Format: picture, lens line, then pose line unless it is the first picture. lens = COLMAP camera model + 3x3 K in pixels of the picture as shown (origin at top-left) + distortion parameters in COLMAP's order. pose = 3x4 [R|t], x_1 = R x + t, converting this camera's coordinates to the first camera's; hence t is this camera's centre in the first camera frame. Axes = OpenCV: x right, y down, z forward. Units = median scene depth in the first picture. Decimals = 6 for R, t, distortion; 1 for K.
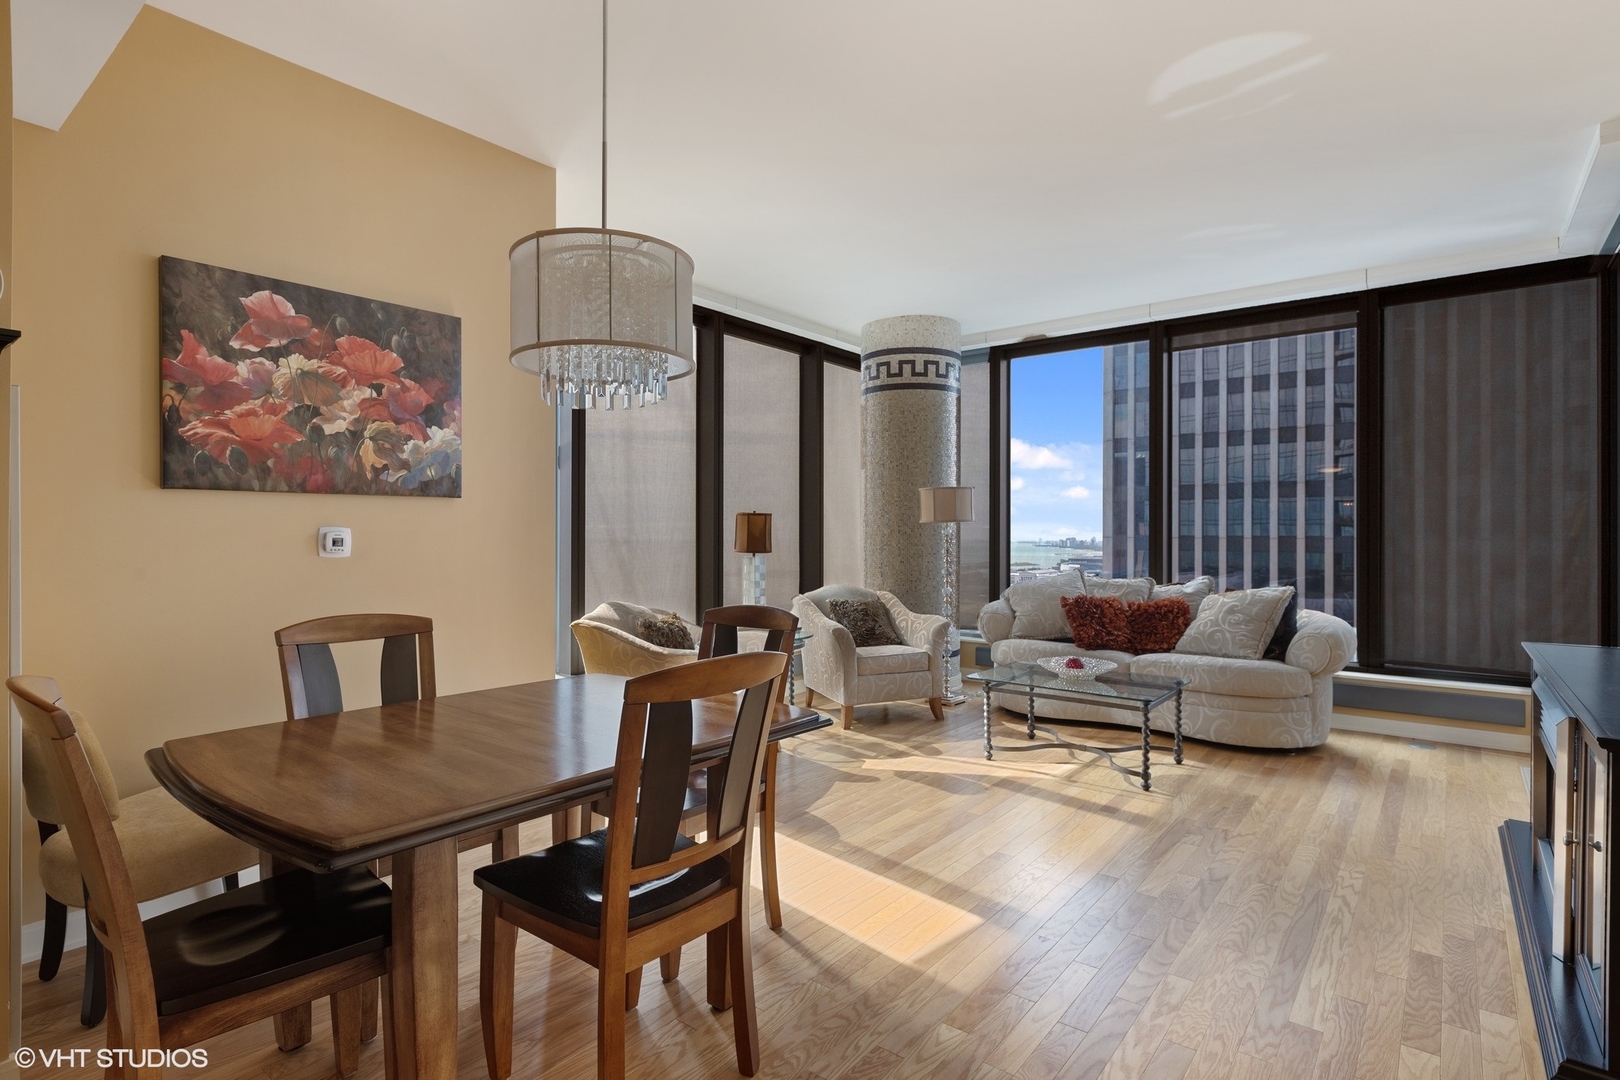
lens RADIAL K [[820.5, 0, 812.2], [0, 820.5, 543.3], [0, 0, 1]] dist [0.001860, -0.000897]
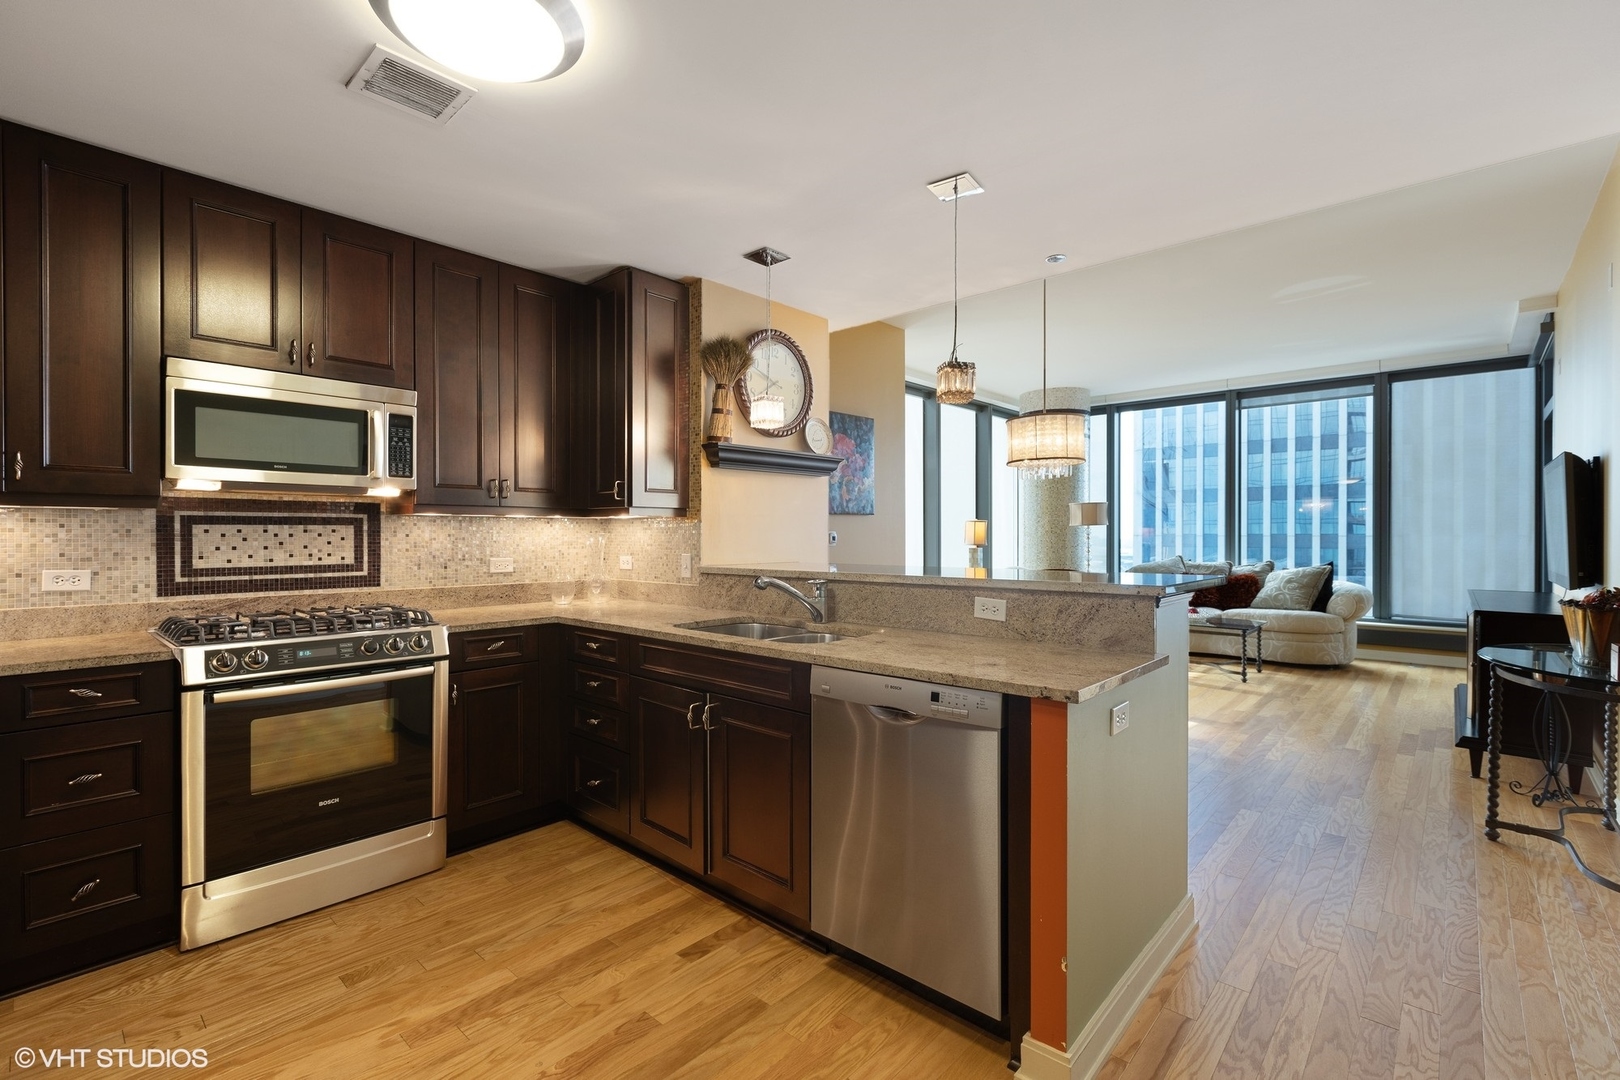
lens RADIAL K [[728.6, 0, 807.4], [0, 728.6, 546.9], [0, 0, 1]] dist [-0.002034, 0.000167]
pose [[0.997520, -0.003012, -0.070326, -0.307248], [0.003473, 0.999973, 0.006422, 0.004568], [0.070305, -0.006650, 0.997503, -0.448666]]
